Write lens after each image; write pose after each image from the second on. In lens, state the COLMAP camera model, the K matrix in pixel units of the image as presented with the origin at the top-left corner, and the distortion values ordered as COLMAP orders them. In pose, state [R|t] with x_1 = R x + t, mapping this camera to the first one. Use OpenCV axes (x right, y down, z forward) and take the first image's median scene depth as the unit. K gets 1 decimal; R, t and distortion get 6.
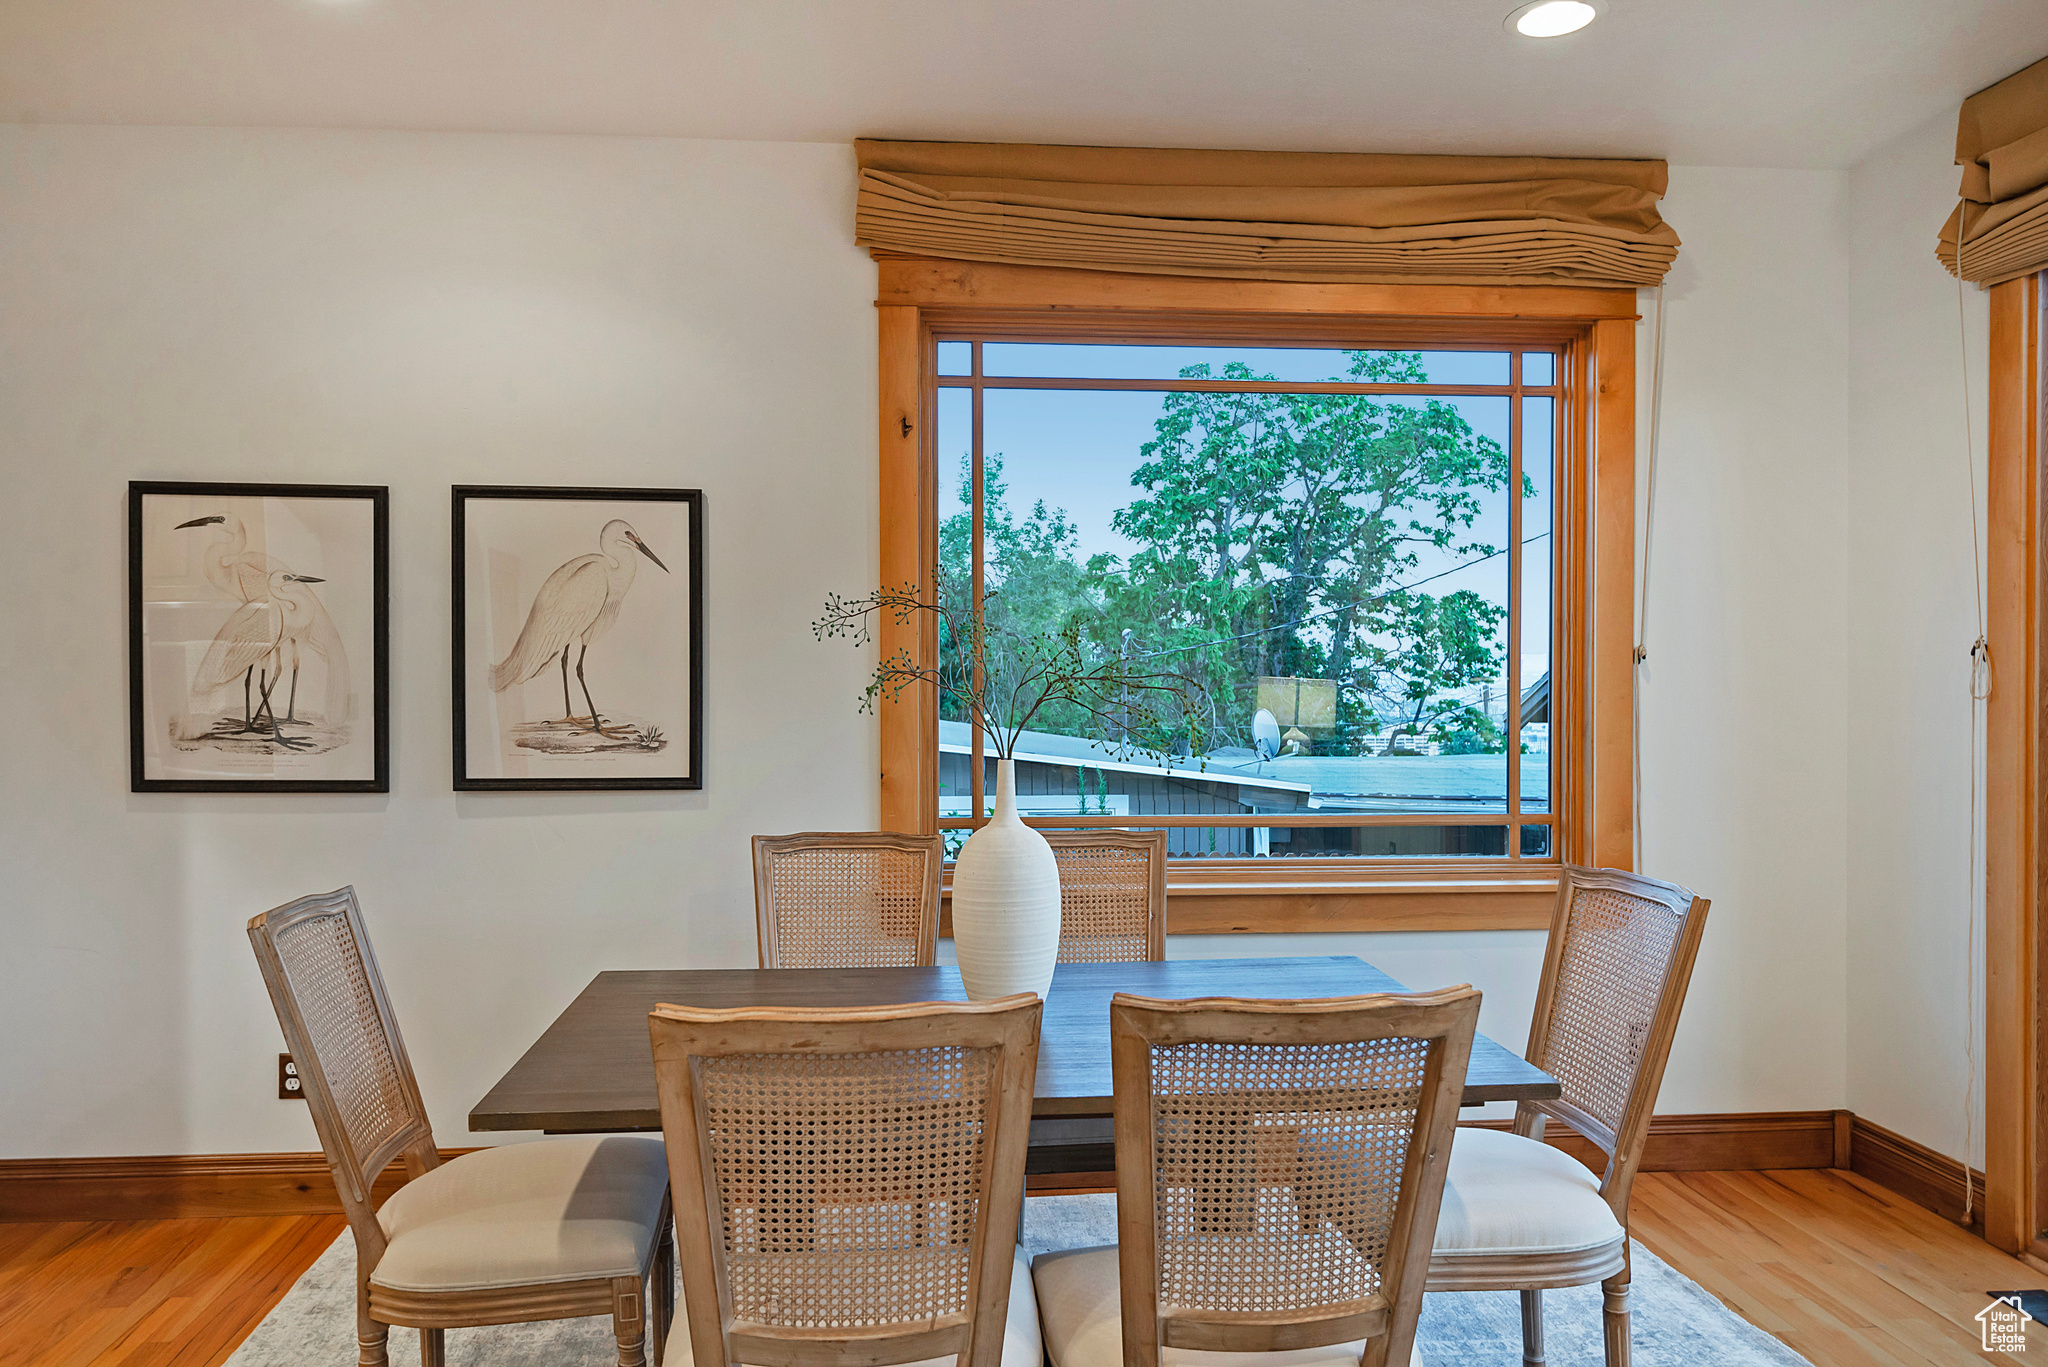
lens RADIAL K [[1451.8, 0, 1024.0], [0, 1451.8, 683.5], [0, 0, 1]] dist [0.045036, -0.051354]
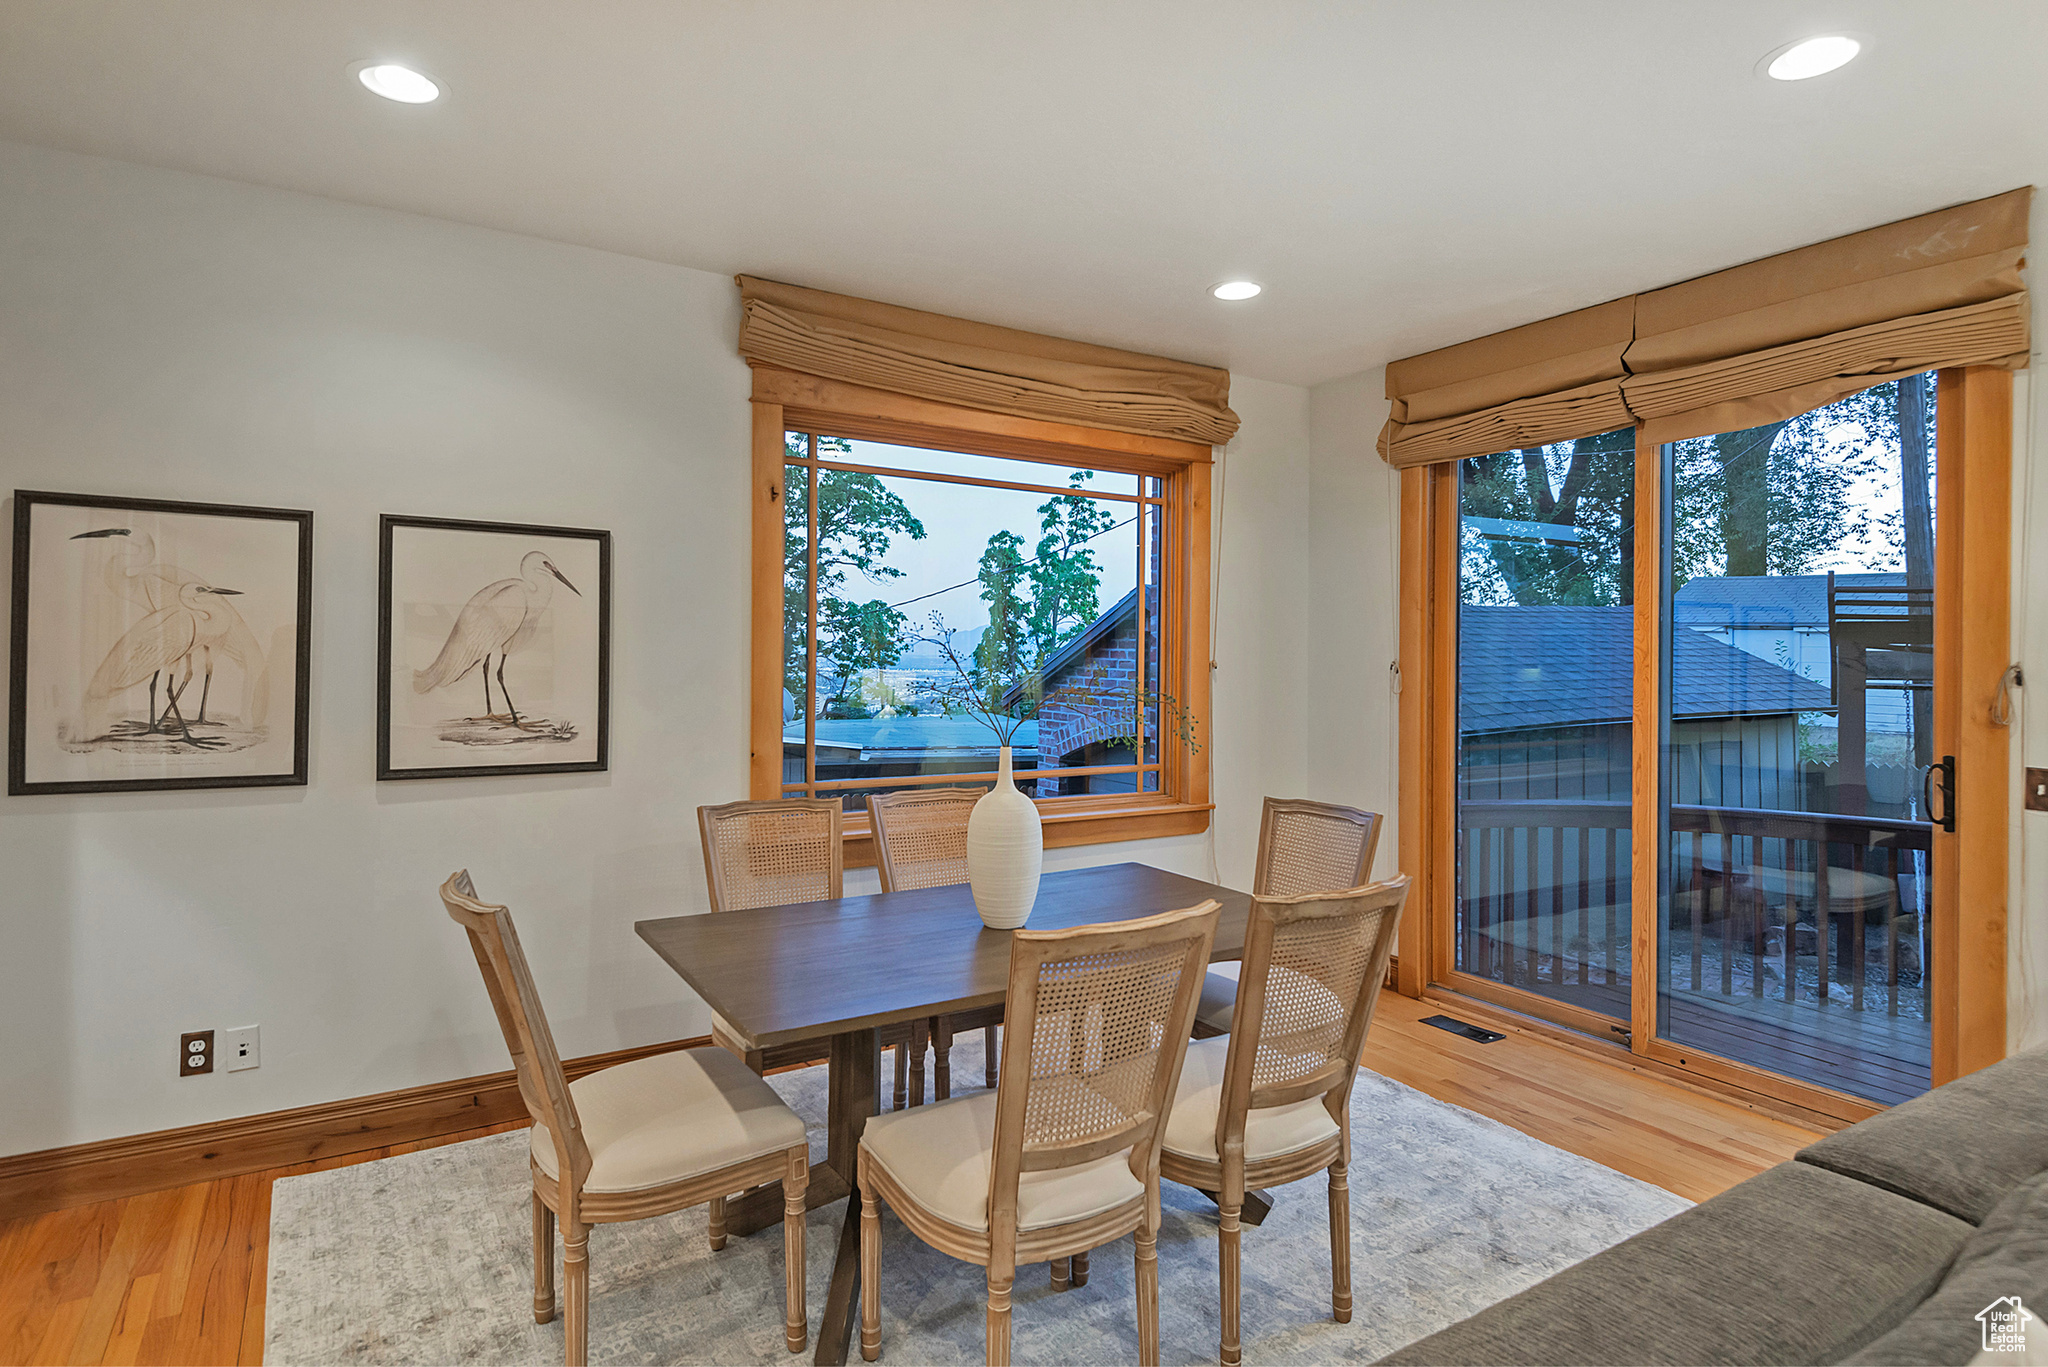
lens RADIAL K [[1072.1, 0, 1024.2], [0, 1072.1, 650.1], [0, 0, 1]] dist [0.031081, -0.017357]
pose [[0.892585, 0.011706, 0.450727, -0.320205], [-0.006561, 0.999894, -0.012976, -0.021044], [-0.450832, 0.008625, 0.892567, 0.013543]]
